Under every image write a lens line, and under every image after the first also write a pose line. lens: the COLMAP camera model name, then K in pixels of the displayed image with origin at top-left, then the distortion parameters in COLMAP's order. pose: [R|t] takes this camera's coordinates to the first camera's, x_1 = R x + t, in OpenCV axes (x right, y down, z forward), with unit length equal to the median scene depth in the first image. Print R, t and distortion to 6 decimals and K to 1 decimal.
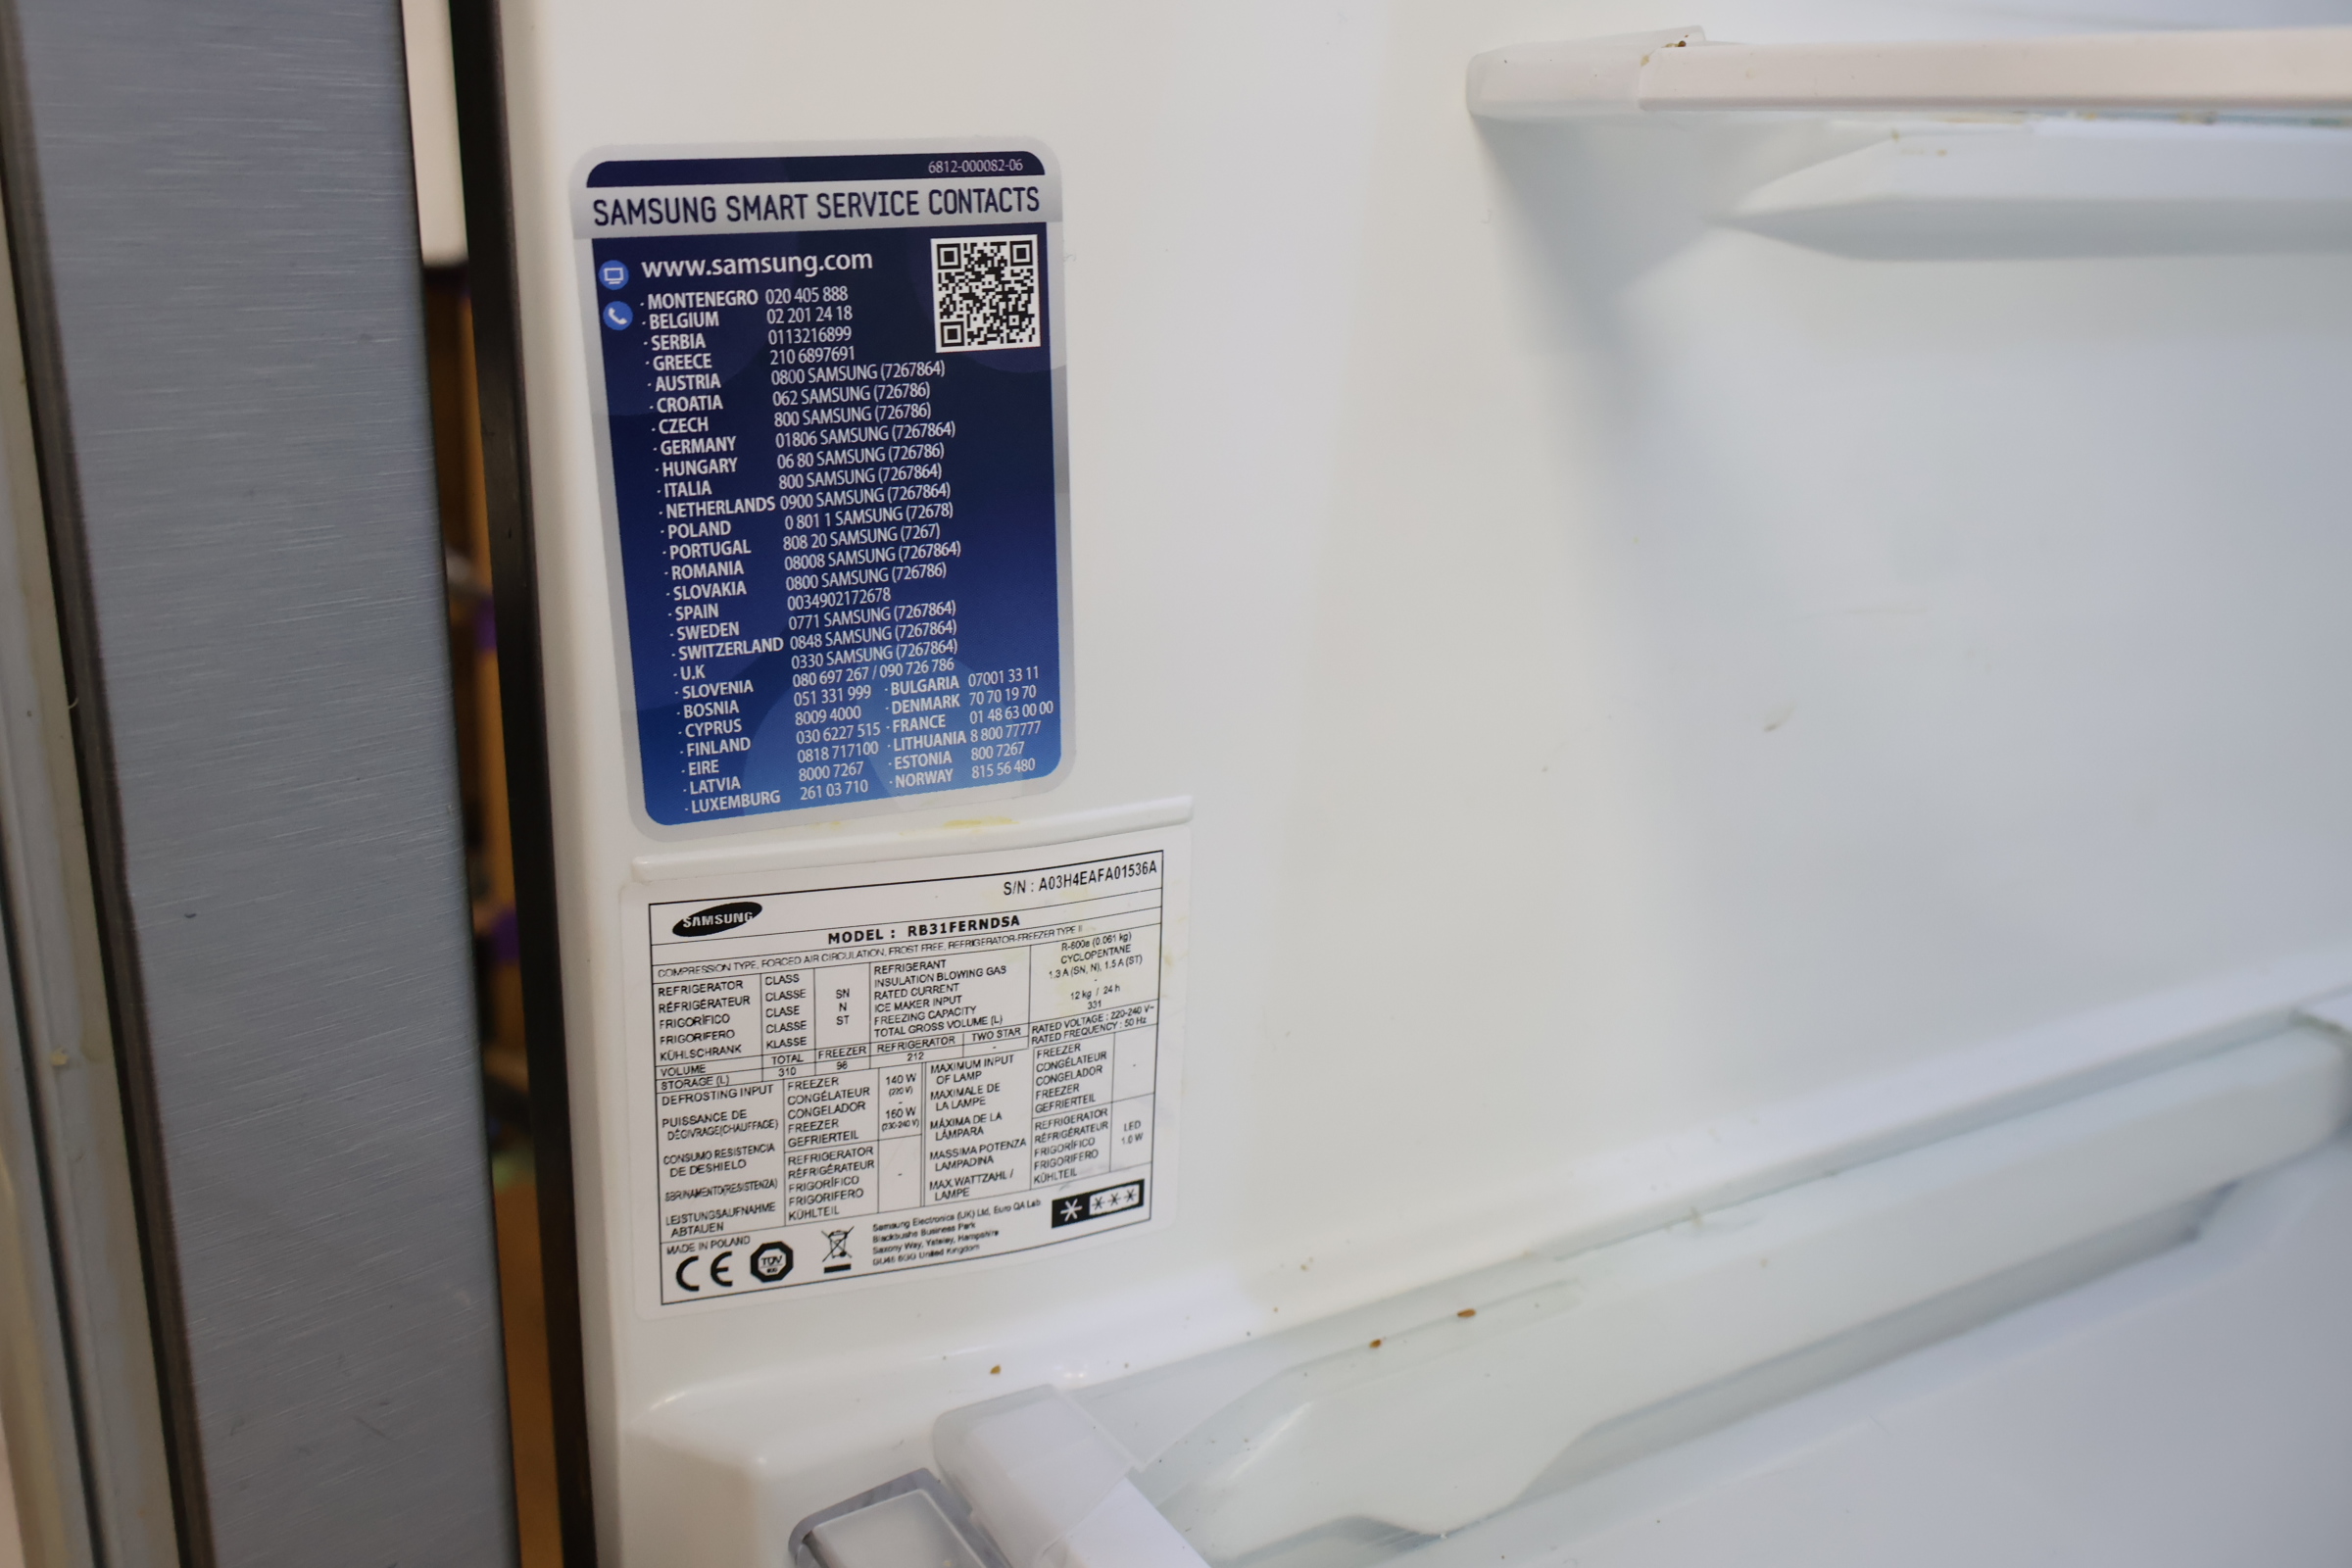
lens RADIAL K [[2063.3, 0, 1174.3], [0, 2063.3, 778.1], [0, 0, 1]] dist [0.006672, -0.010700]
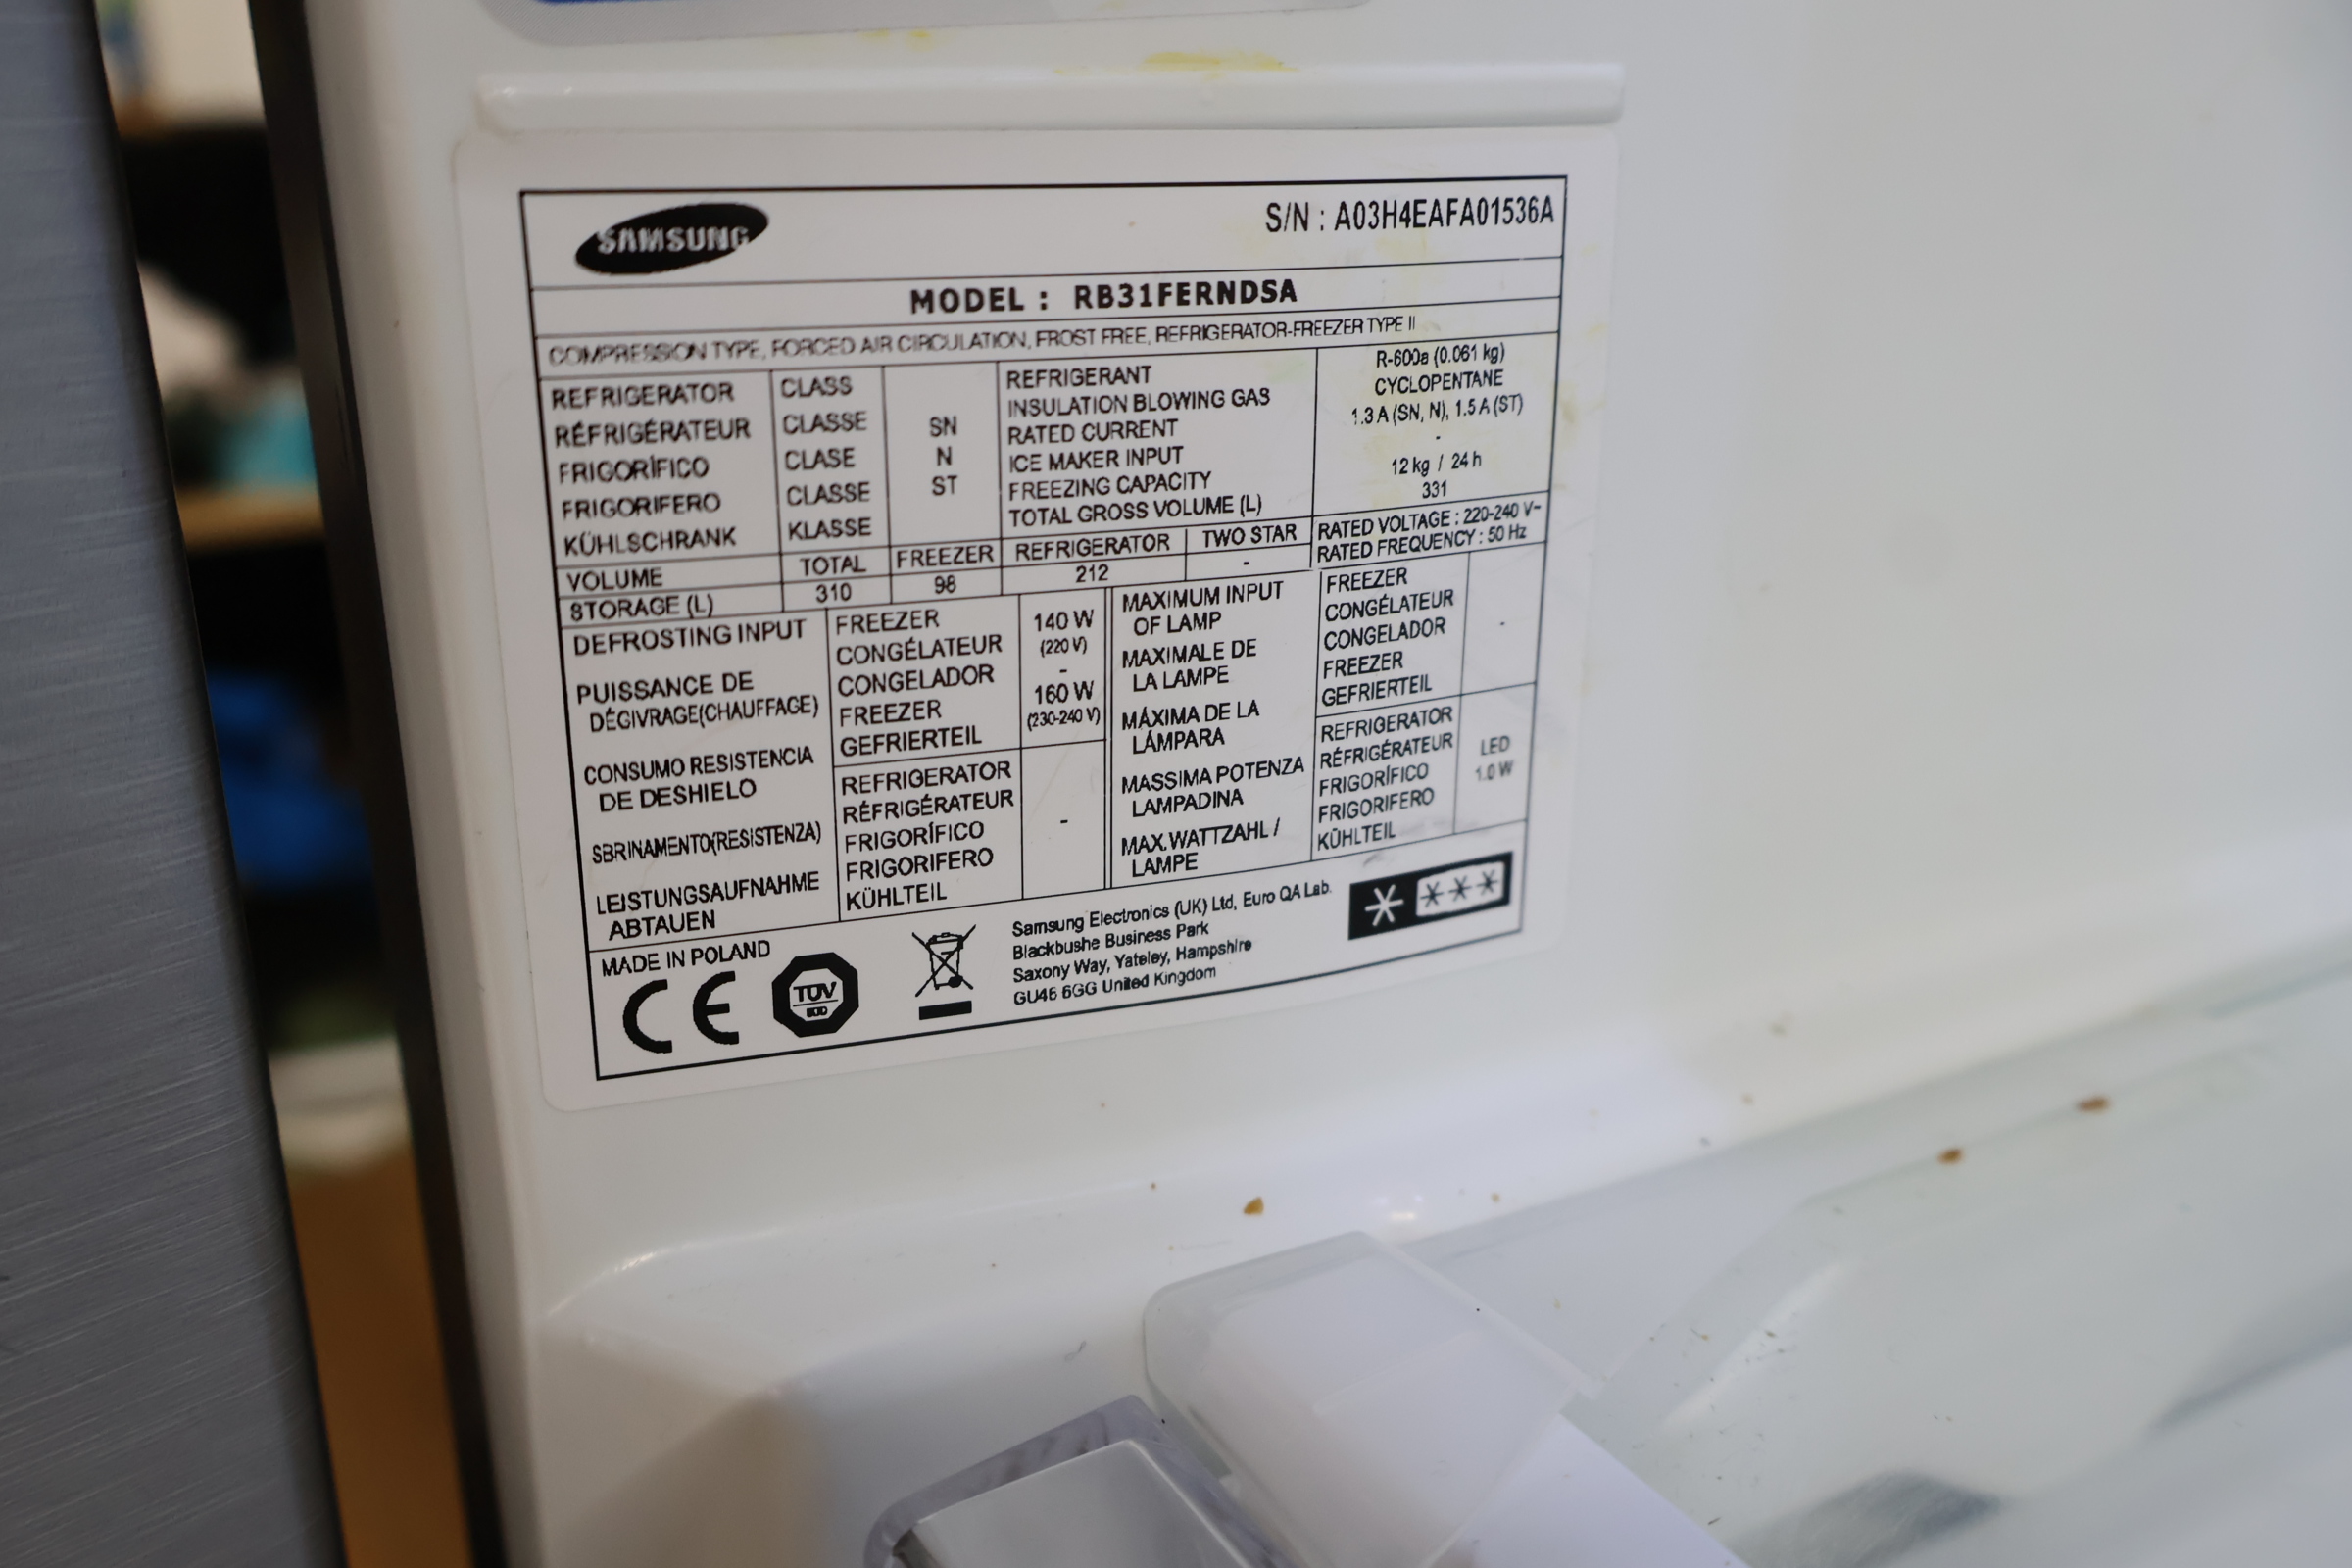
lens RADIAL K [[2063.3, 0, 1174.3], [0, 2063.3, 778.1], [0, 0, 1]] dist [0.006672, -0.010700]
pose [[0.999261, -0.021927, -0.031581, -0.091102], [0.023112, 0.999022, 0.037691, 0.165399], [0.030724, -0.038393, 0.998790, 0.504981]]
